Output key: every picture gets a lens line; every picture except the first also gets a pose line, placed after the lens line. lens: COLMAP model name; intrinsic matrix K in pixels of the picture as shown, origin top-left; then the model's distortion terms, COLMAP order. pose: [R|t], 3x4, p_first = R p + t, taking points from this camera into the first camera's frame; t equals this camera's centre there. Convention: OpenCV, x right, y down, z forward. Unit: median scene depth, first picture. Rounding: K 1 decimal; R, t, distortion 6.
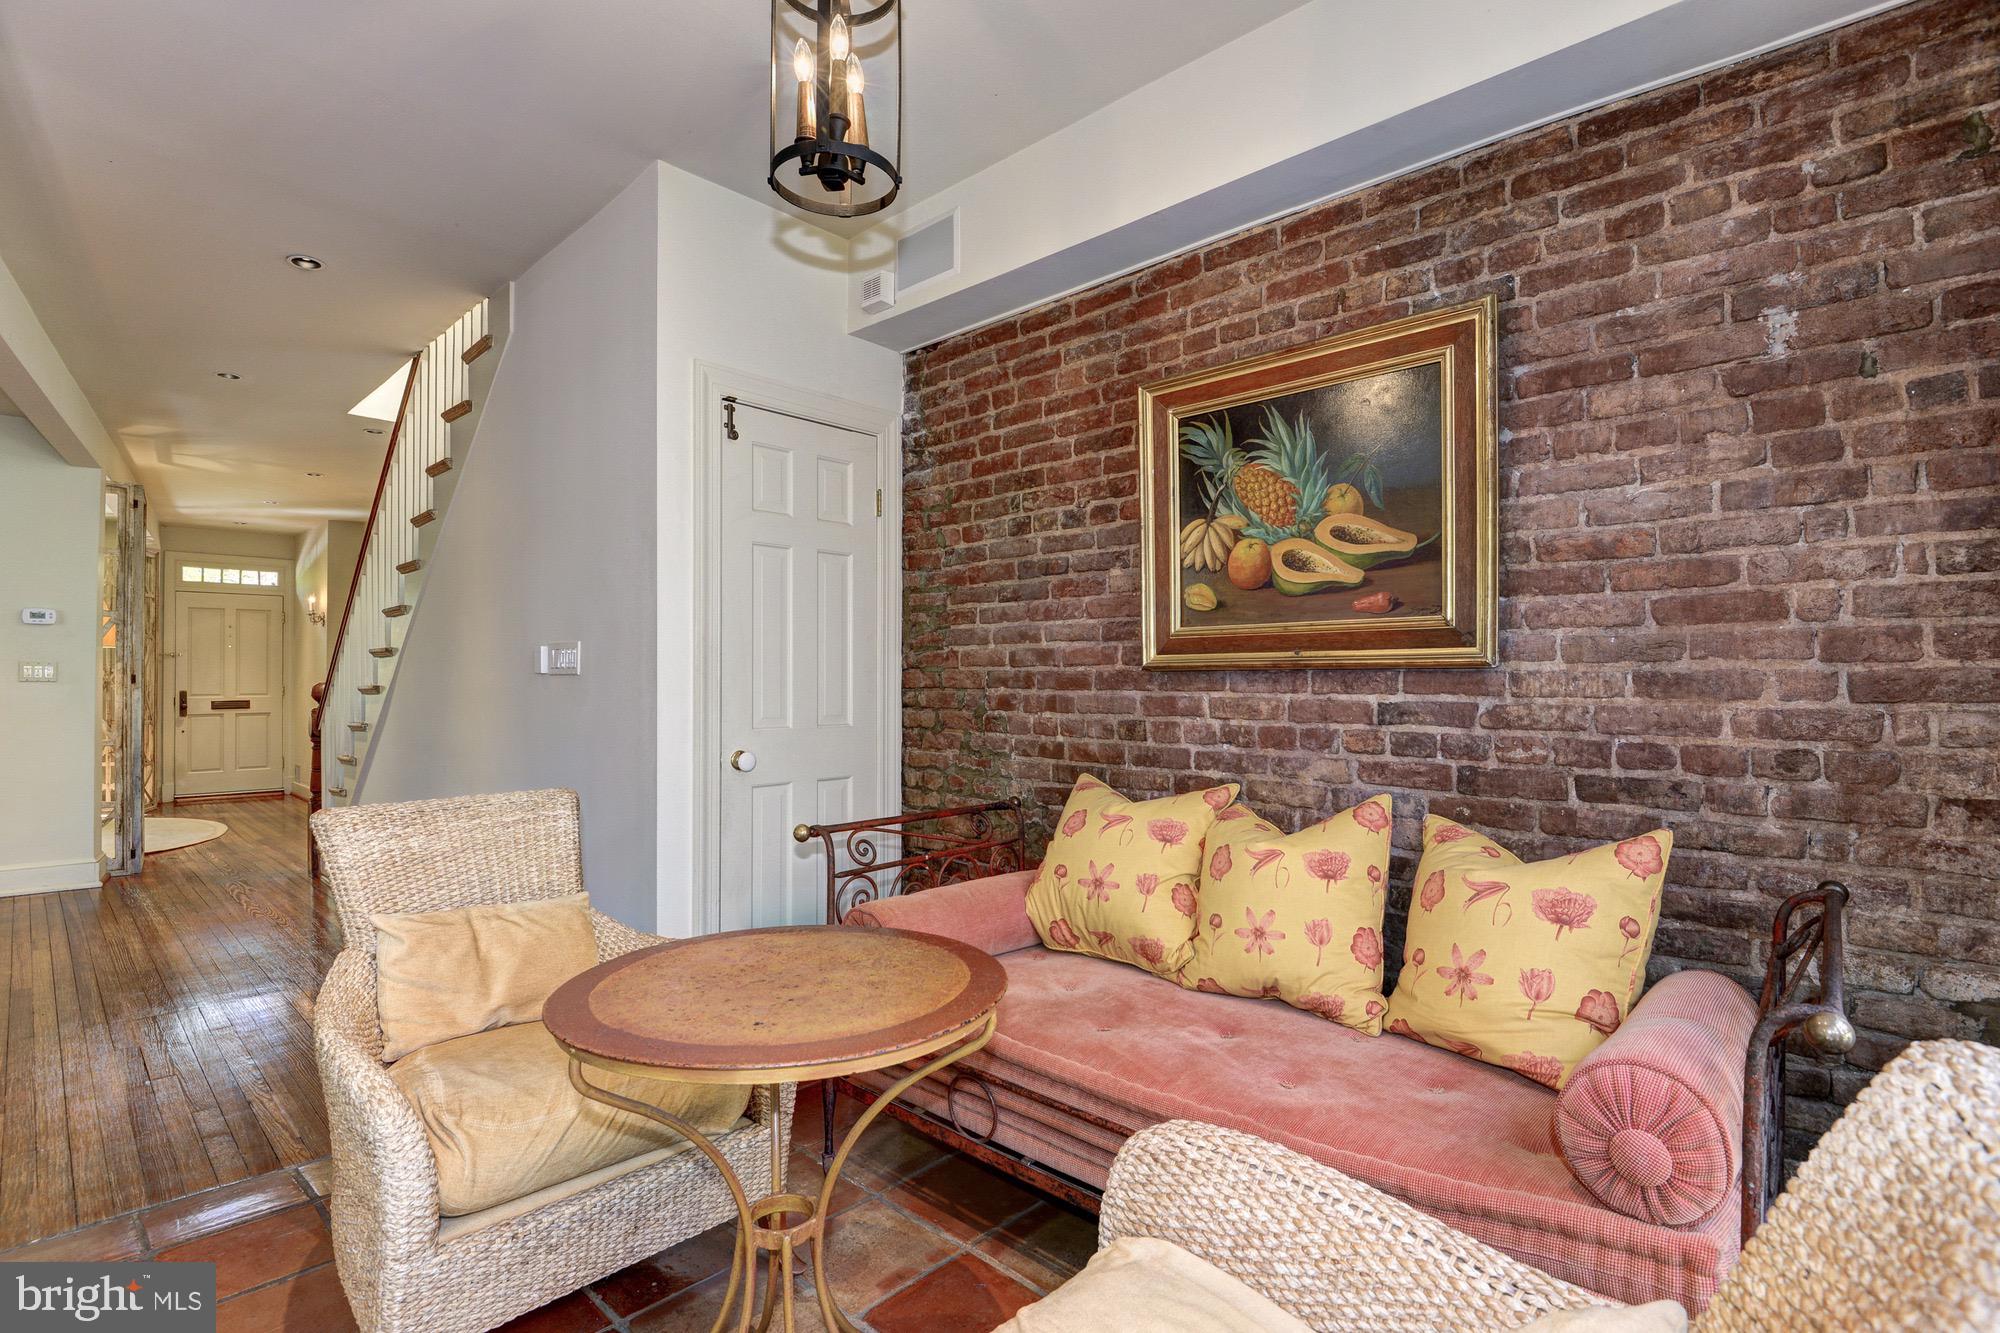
lens RADIAL K [[880.8, 0, 1000.0], [0, 880.8, 666.5], [0, 0, 1]] dist [0.009240, -0.026408]
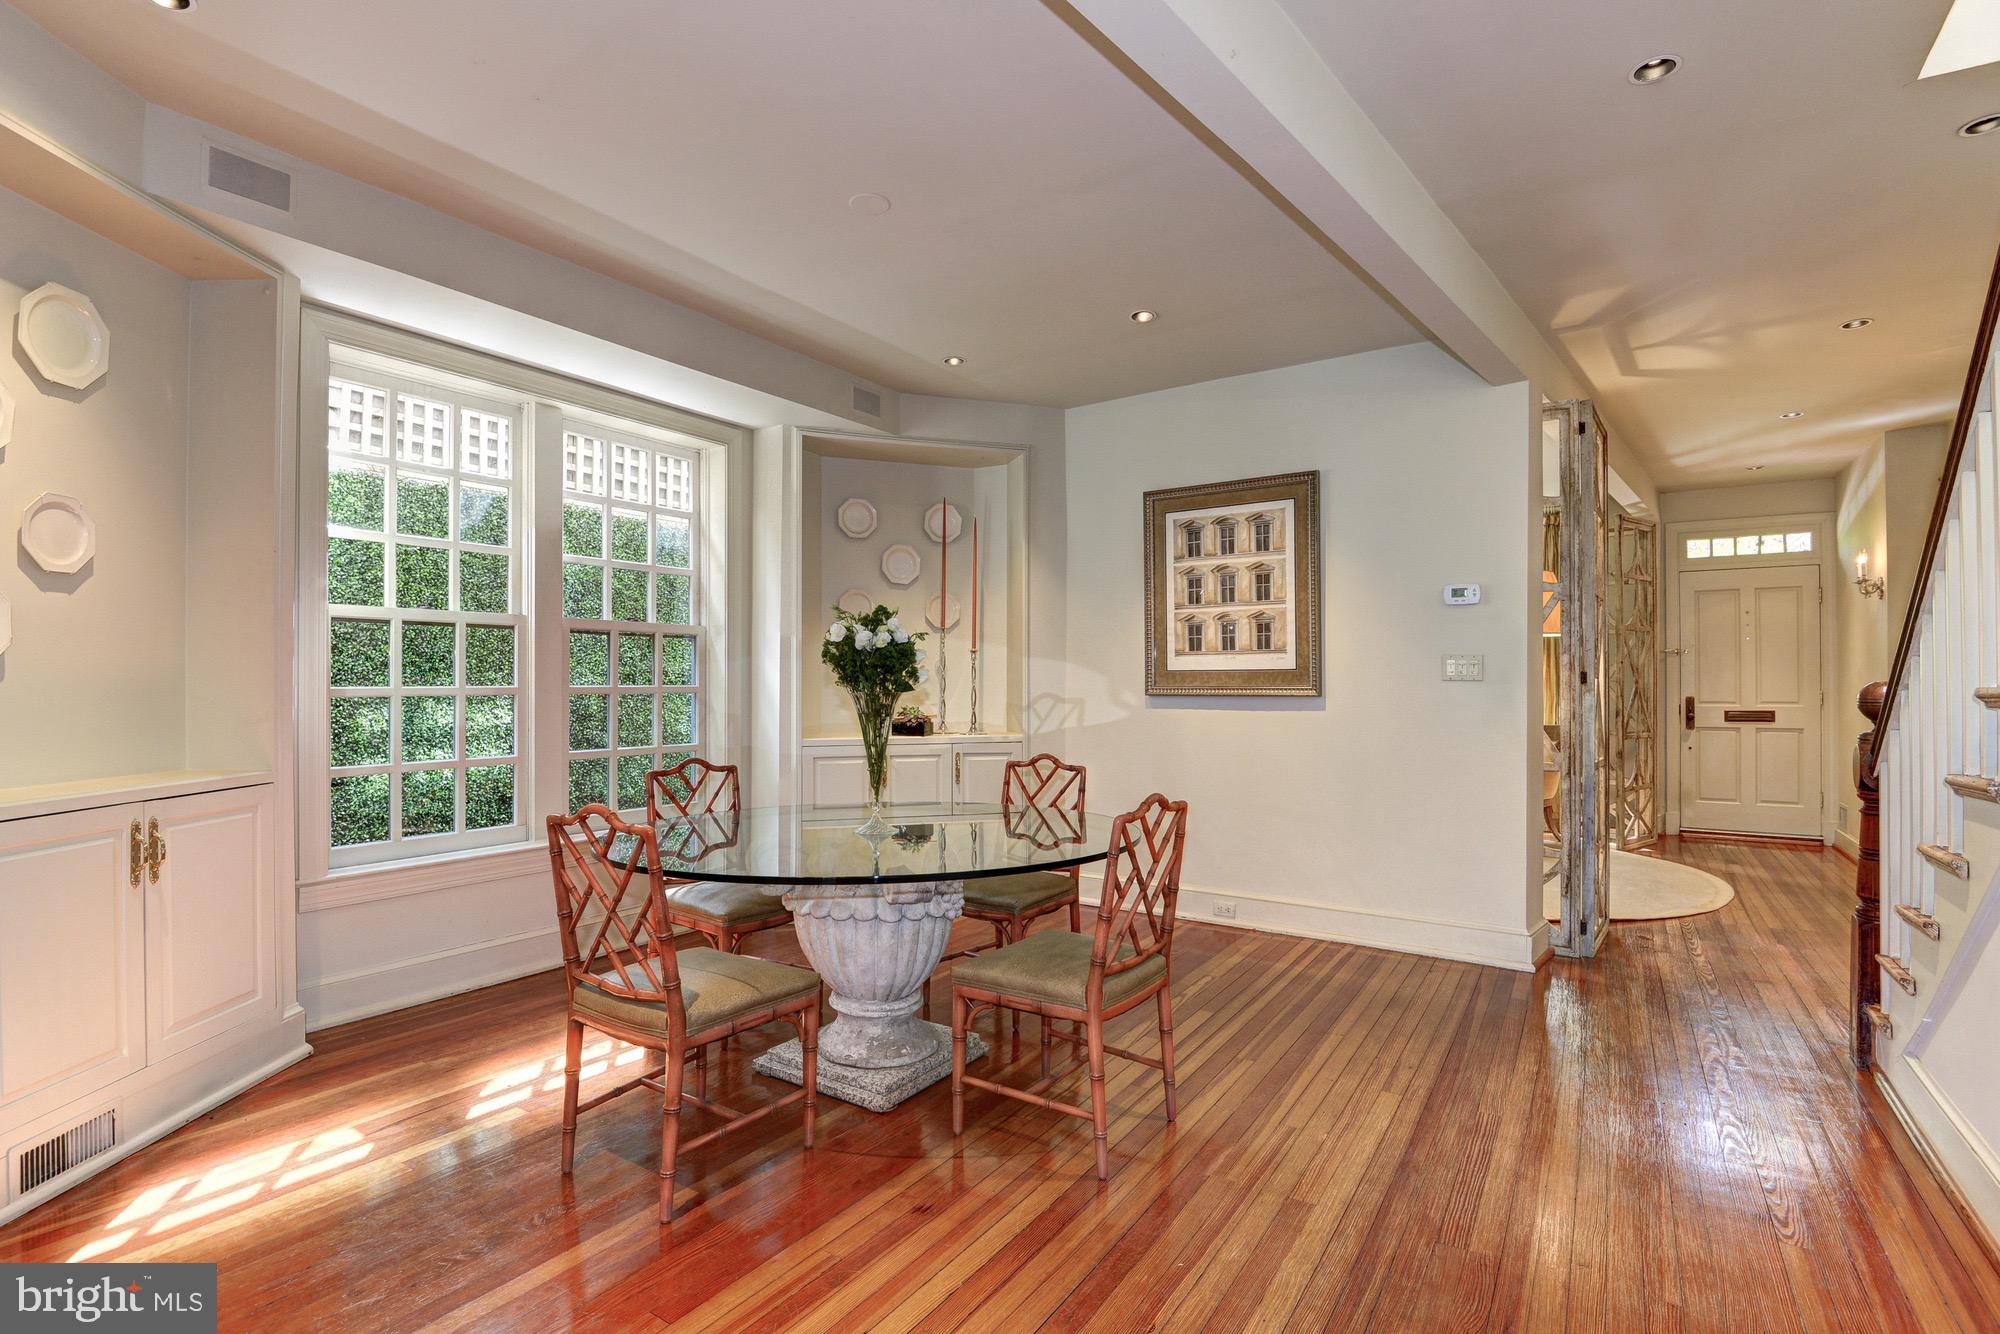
lens RADIAL K [[939.5, 0, 1023.1], [0, 939.5, 680.3], [0, 0, 1]] dist [0.001020, -0.016613]
pose [[0.166941, -0.002851, -0.985963, -0.455450], [0.010514, 0.999944, -0.001112, 0.017099], [0.985911, -0.010181, 0.166962, 0.589637]]
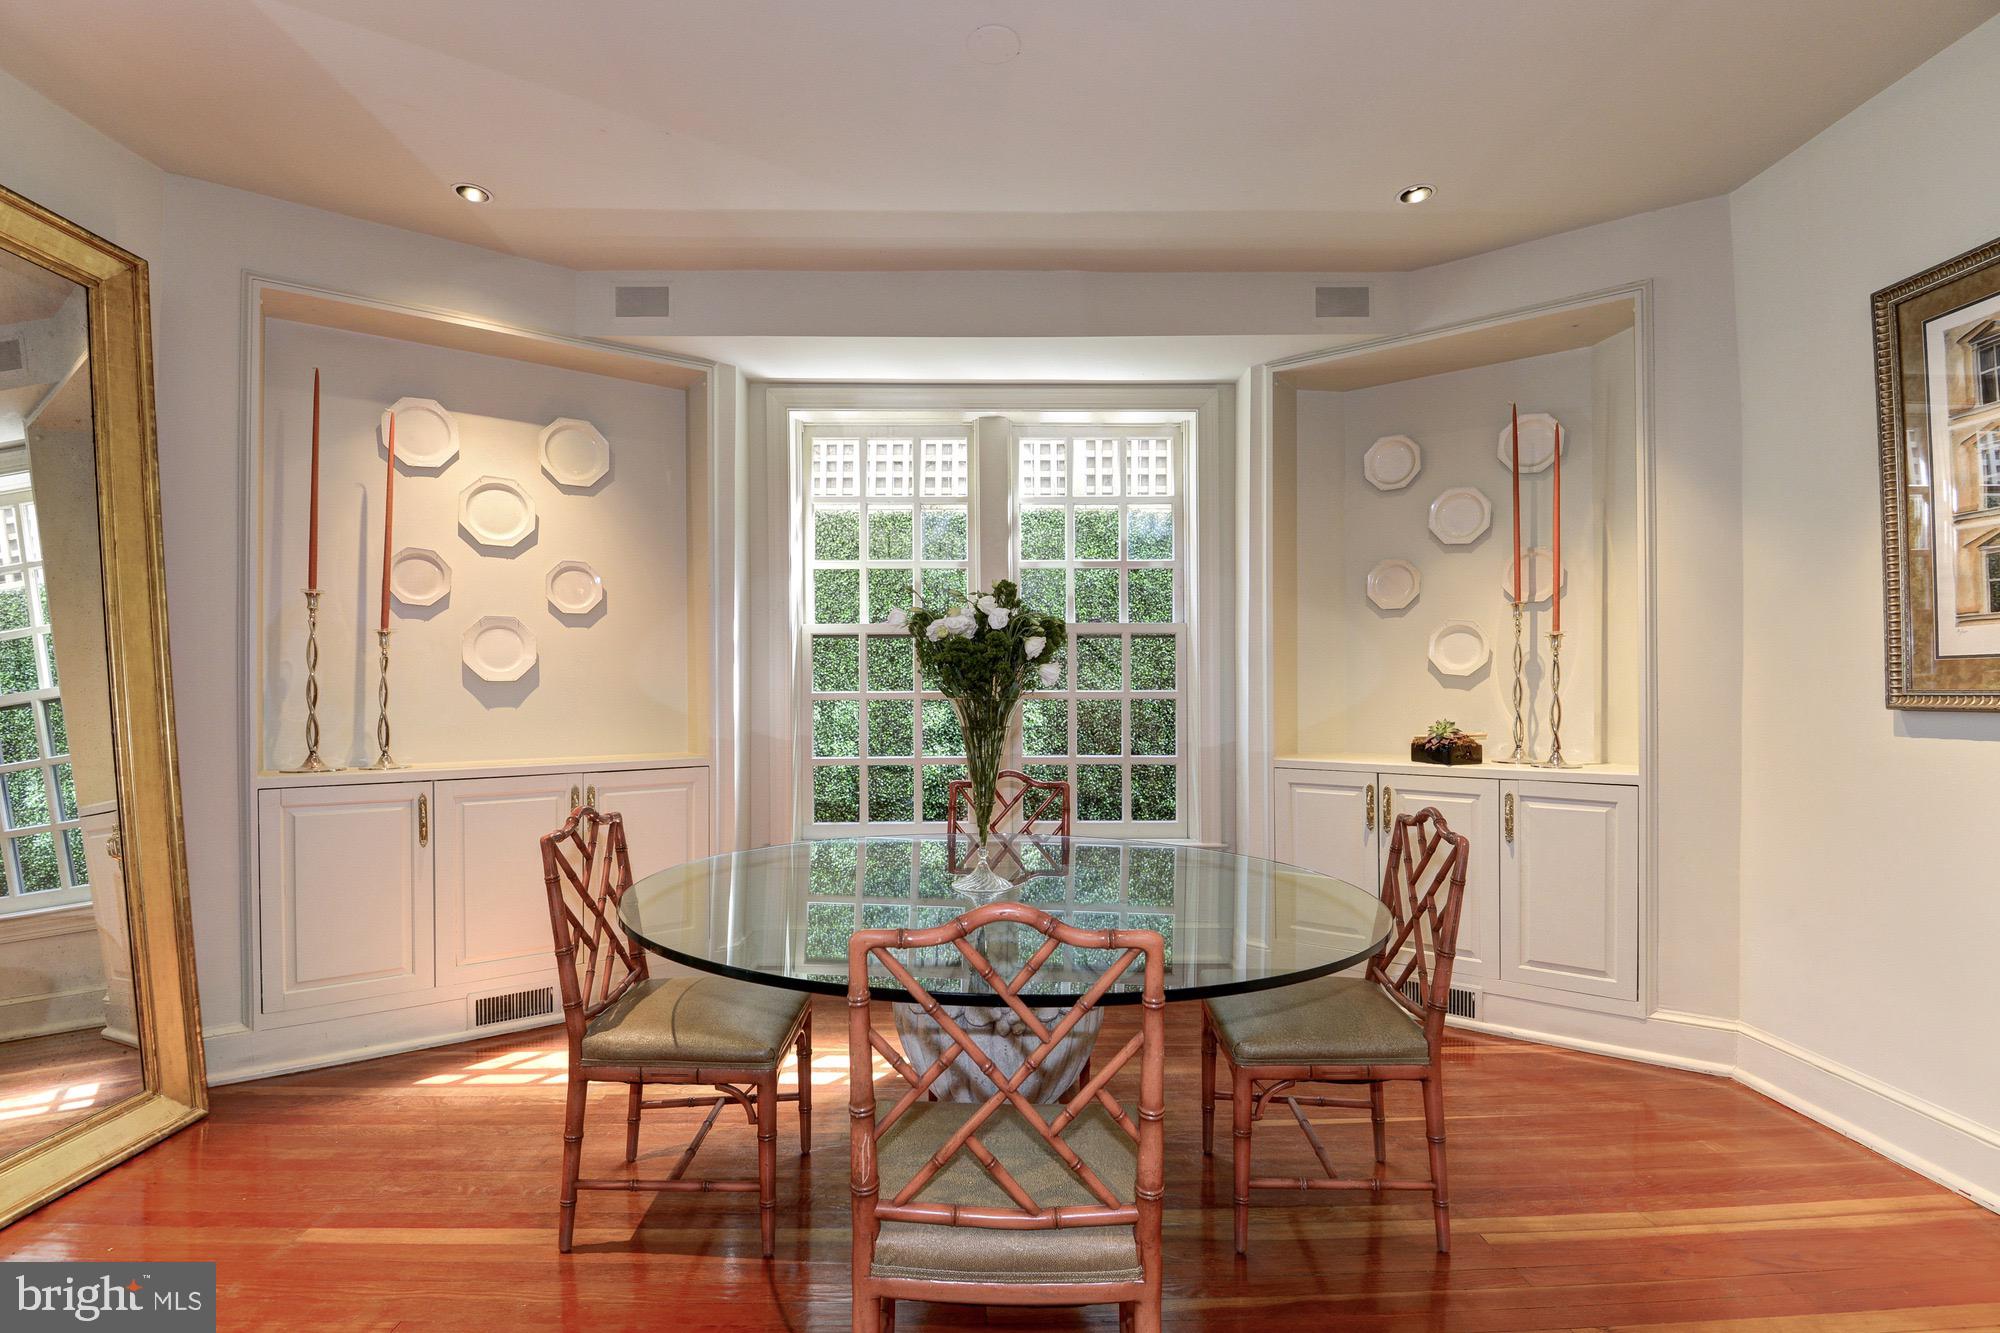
lens RADIAL K [[931.9, 0, 996.7], [0, 931.9, 684.1], [0, 0, 1]] dist [0.003460, -0.018314]
pose [[-0.729705, -0.004309, -0.683748, -0.799113], [0.009664, 0.999815, -0.016613, 0.024957], [0.683693, -0.018730, -0.729529, 0.958476]]
